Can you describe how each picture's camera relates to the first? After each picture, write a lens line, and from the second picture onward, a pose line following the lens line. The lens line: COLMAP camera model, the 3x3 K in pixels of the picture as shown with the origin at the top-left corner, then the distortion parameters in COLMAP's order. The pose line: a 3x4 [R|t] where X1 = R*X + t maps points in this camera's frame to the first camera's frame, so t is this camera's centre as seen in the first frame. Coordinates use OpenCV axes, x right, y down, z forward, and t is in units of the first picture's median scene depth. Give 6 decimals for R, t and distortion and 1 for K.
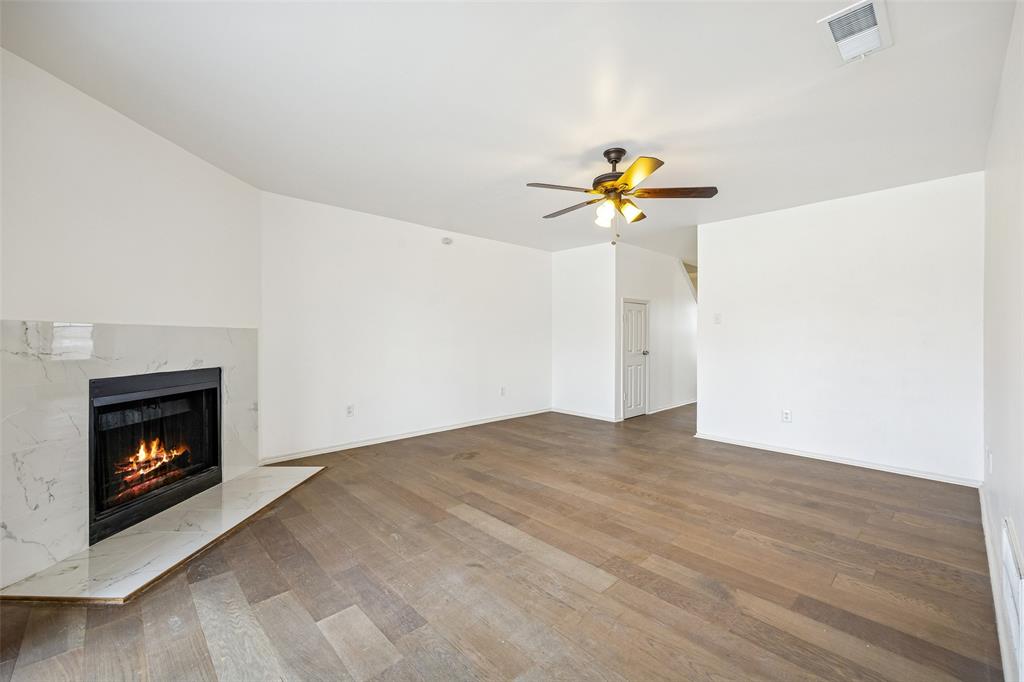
lens RADIAL K [[414.6, 0, 512.1], [0, 414.6, 336.5], [0, 0, 1]] dist [0.006872, -0.000208]
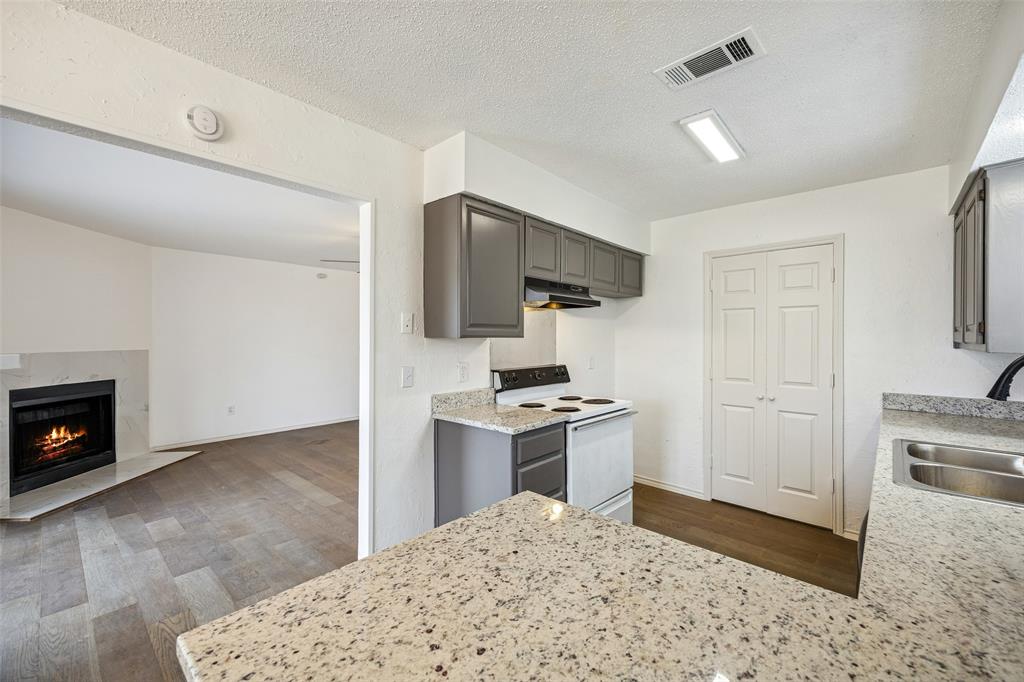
lens RADIAL K [[414.6, 0, 512.1], [0, 414.6, 336.5], [0, 0, 1]] dist [0.006872, -0.000208]
pose [[0.996938, -0.002652, 0.078156, 0.580574], [0.002934, 0.999990, -0.003486, -0.068989], [-0.078146, 0.003705, 0.996935, -0.555710]]
